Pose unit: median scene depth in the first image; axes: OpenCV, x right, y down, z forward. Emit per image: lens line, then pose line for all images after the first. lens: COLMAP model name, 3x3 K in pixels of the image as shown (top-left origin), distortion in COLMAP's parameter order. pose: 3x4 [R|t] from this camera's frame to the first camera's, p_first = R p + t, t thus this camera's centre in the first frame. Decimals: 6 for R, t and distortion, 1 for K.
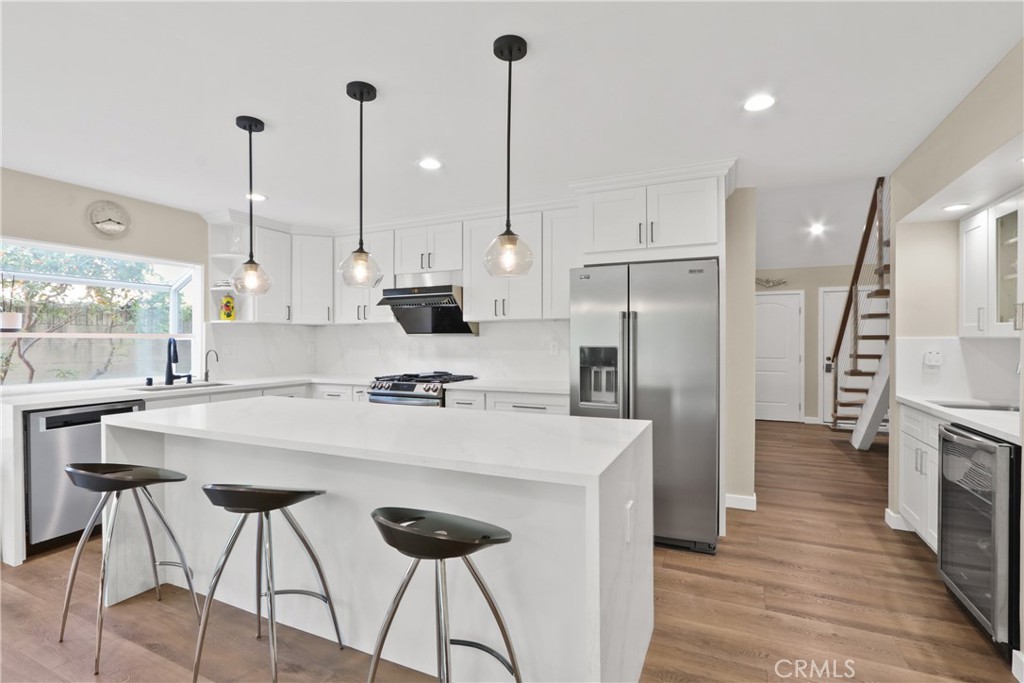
lens RADIAL K [[476.4, 0, 516.0], [0, 476.4, 342.0], [0, 0, 1]] dist [-0.015454, -0.000036]
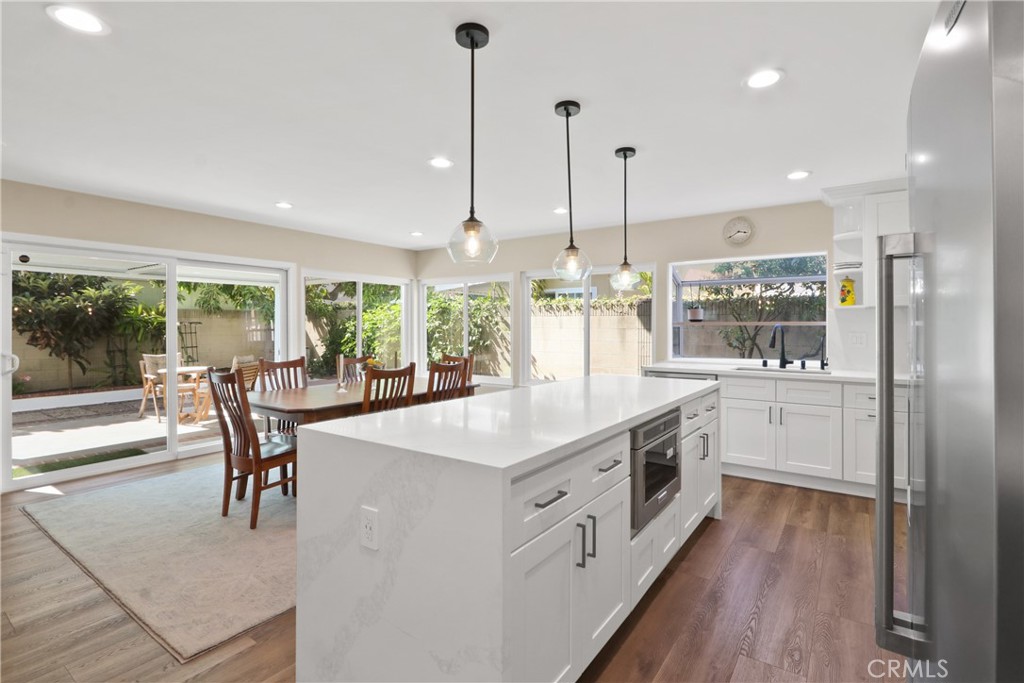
lens RADIAL K [[476.4, 0, 517.1], [0, 476.4, 331.4], [0, 0, 1]] dist [-0.015454, -0.000036]
pose [[-0.173569, 0.008886, -0.984782, 0.442949], [-0.005124, 0.999938, 0.009926, -0.002085], [0.984808, 0.006769, -0.173513, 0.585023]]
